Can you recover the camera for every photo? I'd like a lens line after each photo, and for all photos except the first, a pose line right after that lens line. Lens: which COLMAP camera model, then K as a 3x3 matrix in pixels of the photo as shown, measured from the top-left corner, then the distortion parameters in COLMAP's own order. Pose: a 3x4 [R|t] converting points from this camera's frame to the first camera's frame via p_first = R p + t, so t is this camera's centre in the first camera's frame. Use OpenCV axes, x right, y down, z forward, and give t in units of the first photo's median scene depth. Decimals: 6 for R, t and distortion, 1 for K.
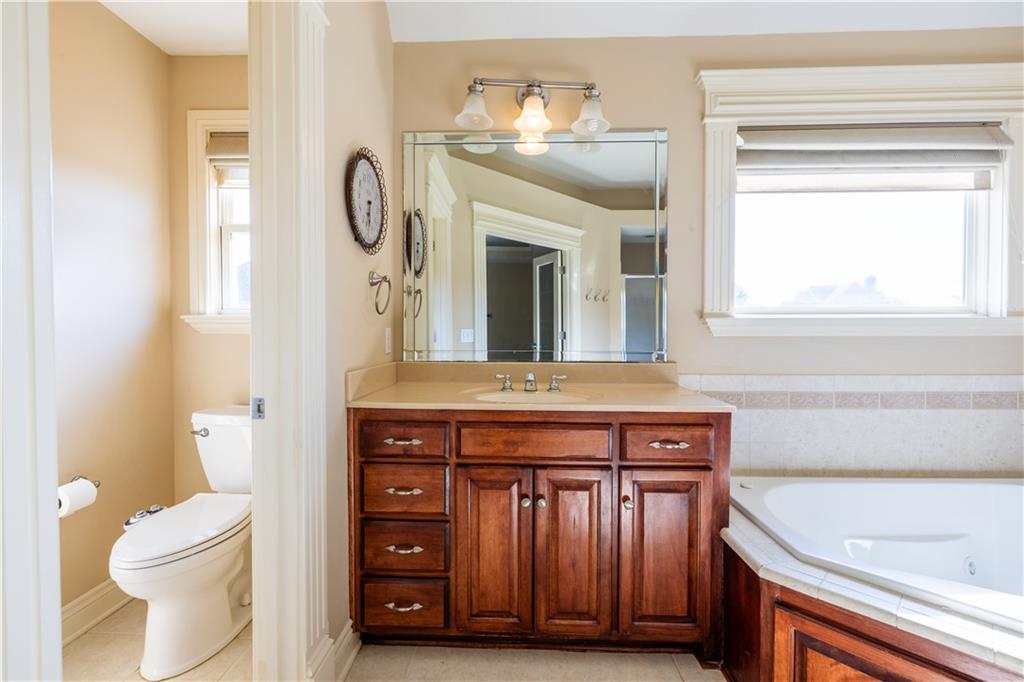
lens RADIAL K [[429.3, 0, 507.1], [0, 429.3, 337.6], [0, 0, 1]] dist [0.000428, 0.000058]
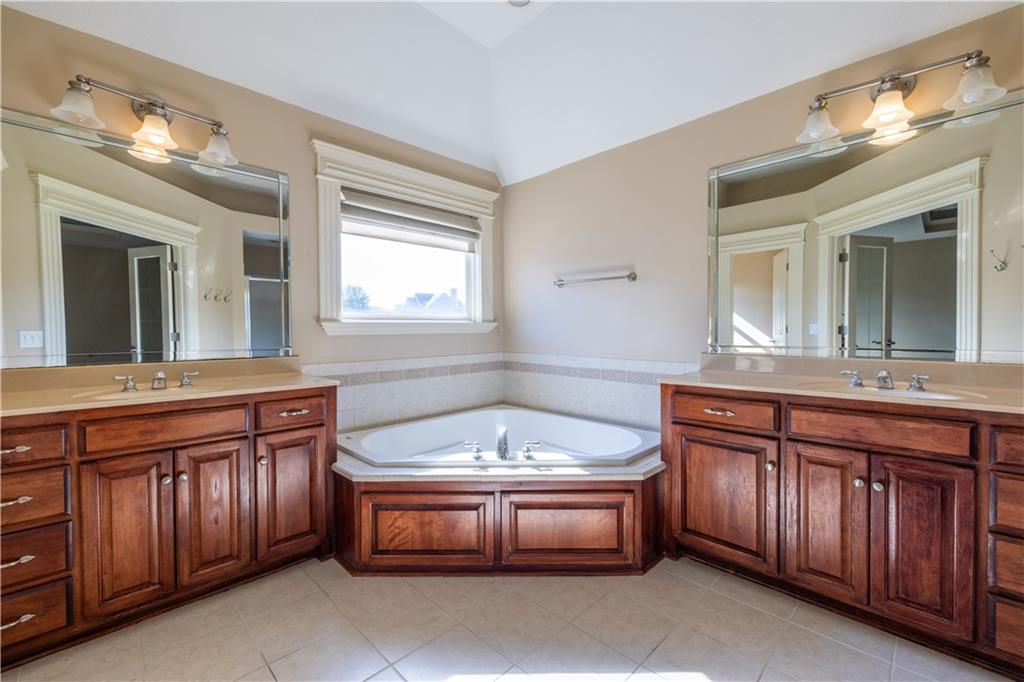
lens RADIAL K [[429.3, 0, 507.1], [0, 429.3, 337.6], [0, 0, 1]] dist [0.000428, 0.000058]
pose [[0.685468, -0.019516, 0.727842, -0.160000], [0.018494, 0.999785, 0.009391, 0.002680], [-0.727868, 0.007024, 0.685681, -0.464565]]
